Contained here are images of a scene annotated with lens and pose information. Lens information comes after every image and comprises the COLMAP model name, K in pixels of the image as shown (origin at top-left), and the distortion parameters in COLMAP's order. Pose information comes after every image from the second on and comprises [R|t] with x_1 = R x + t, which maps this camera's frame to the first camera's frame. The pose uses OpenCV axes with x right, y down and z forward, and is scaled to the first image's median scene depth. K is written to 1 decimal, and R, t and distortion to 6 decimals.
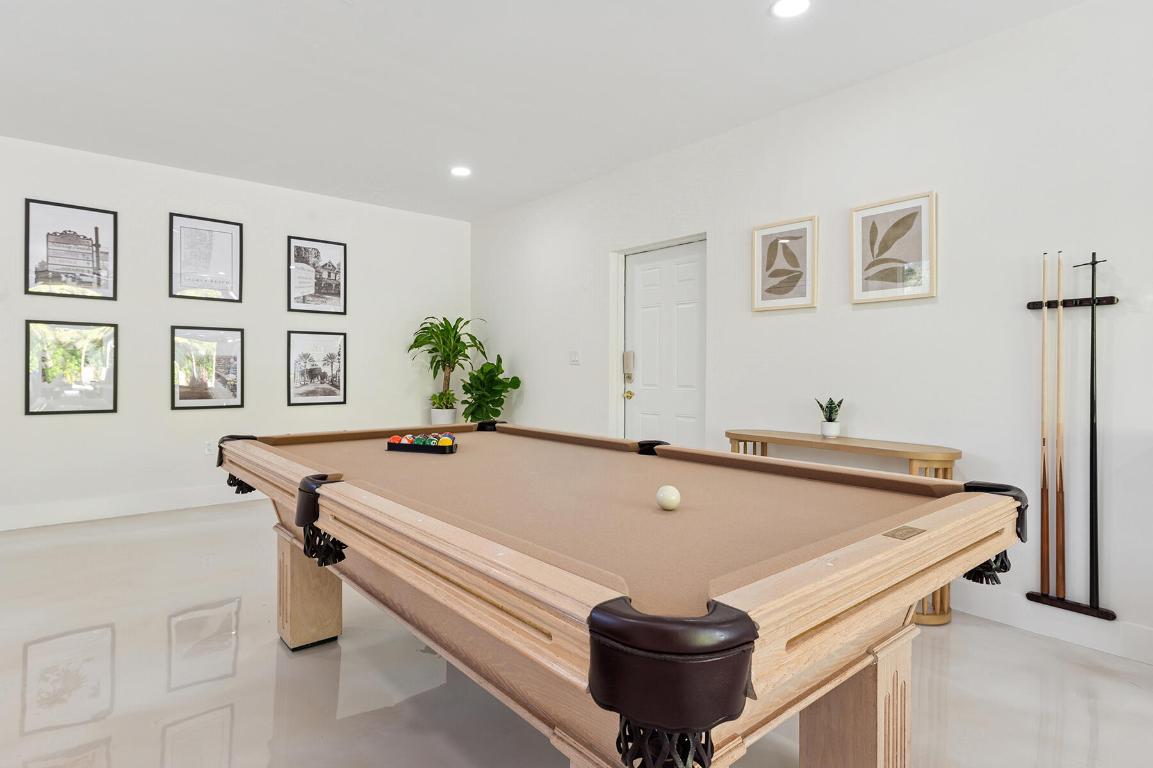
lens RADIAL K [[606.6, 0, 576.5], [0, 606.6, 370.8], [0, 0, 1]] dist [-0.000202, -0.000117]
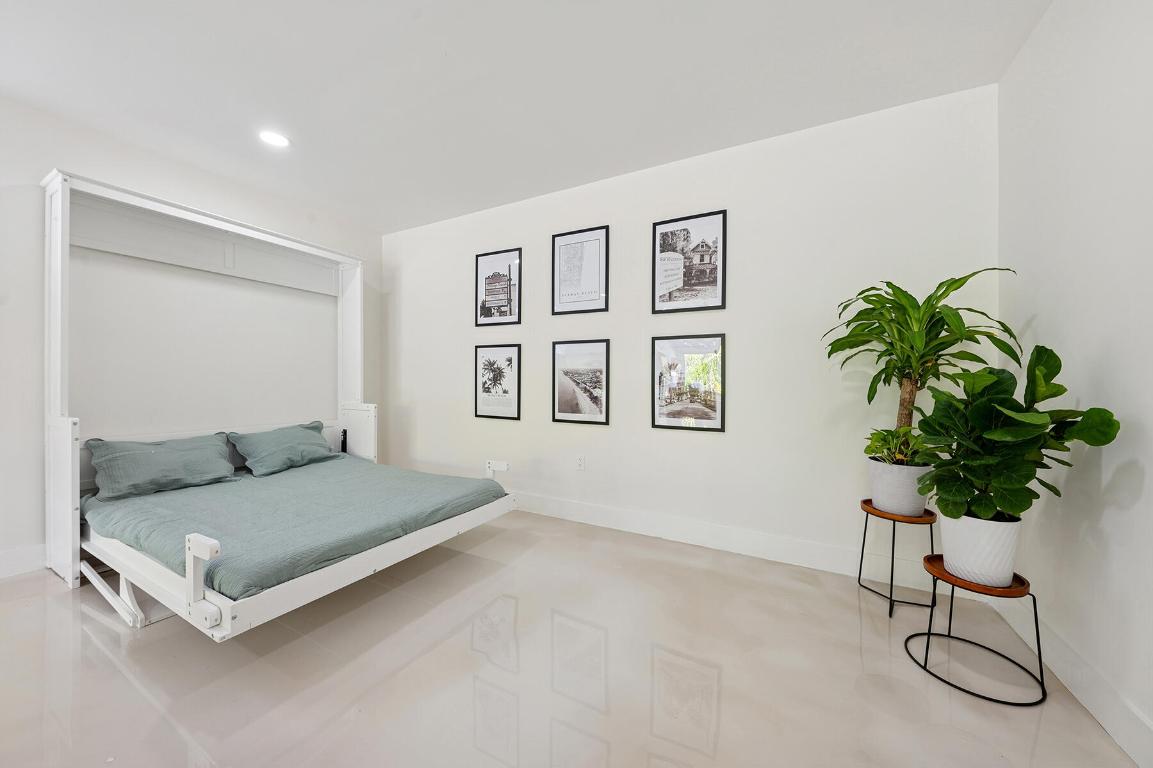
lens RADIAL K [[399.3, 0, 576.5], [0, 399.3, 384.0], [0, 0, 1]] dist [-0.000755, 0.000011]
pose [[0.371941, 0.004852, -0.928244, -0.005061], [-0.007286, 0.999971, 0.002308, -0.002499], [0.928228, 0.005905, 0.371966, 0.688752]]
